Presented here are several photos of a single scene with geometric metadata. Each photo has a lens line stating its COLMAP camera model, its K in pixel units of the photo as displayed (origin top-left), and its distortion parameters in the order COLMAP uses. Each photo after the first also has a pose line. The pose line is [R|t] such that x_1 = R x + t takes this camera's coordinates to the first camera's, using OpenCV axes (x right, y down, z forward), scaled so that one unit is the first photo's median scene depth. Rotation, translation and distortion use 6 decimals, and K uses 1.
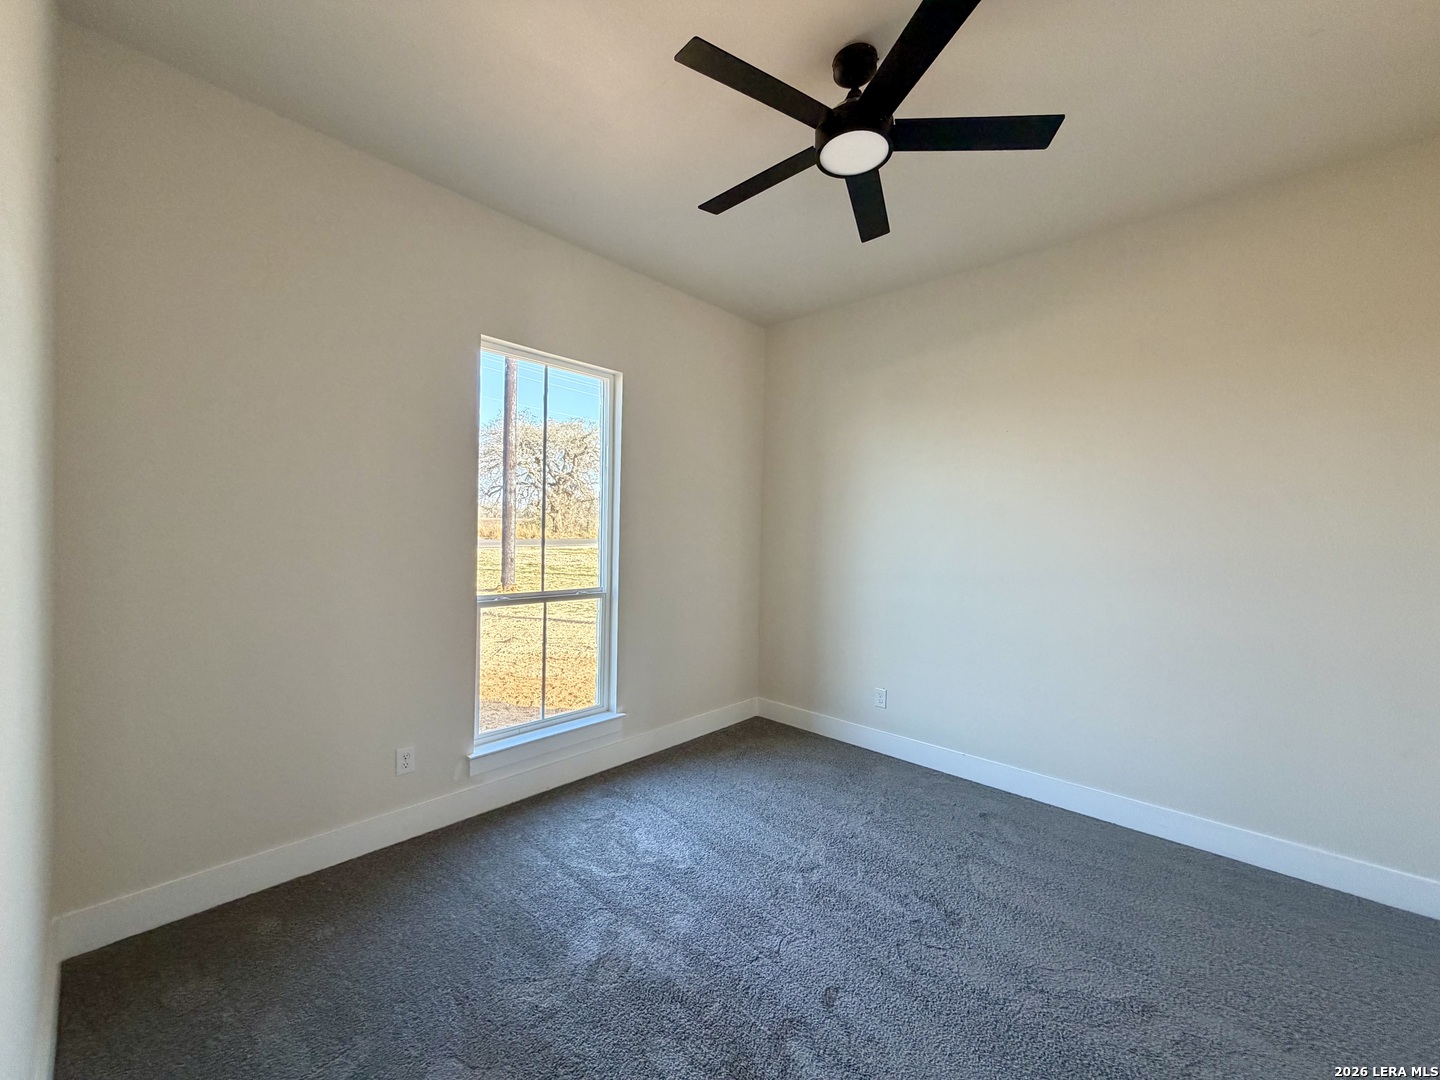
lens RADIAL K [[575.7, 0, 716.5], [0, 575.7, 540.5], [0, 0, 1]] dist [-0.000193, 0.000321]
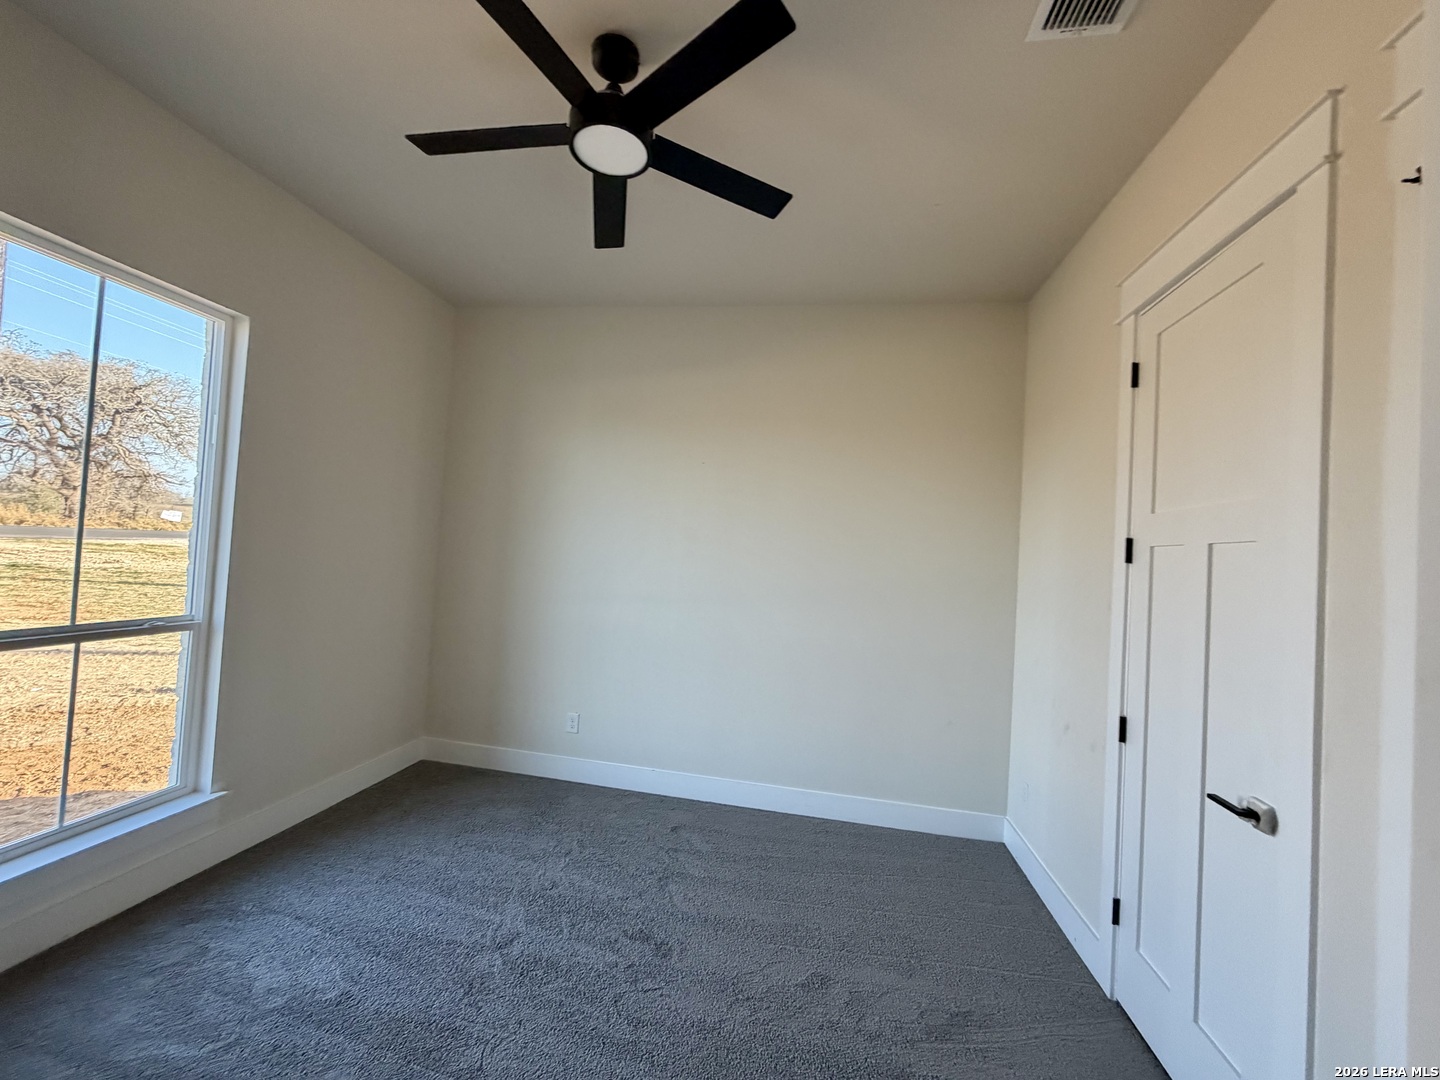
lens RADIAL K [[575.7, 0, 716.5], [0, 575.7, 540.5], [0, 0, 1]] dist [-0.000193, 0.000321]
pose [[0.839072, 0.047204, 0.541969, -0.065156], [-0.040175, 0.998885, -0.024801, -0.021589], [-0.542535, -0.000964, 0.840032, 0.091094]]
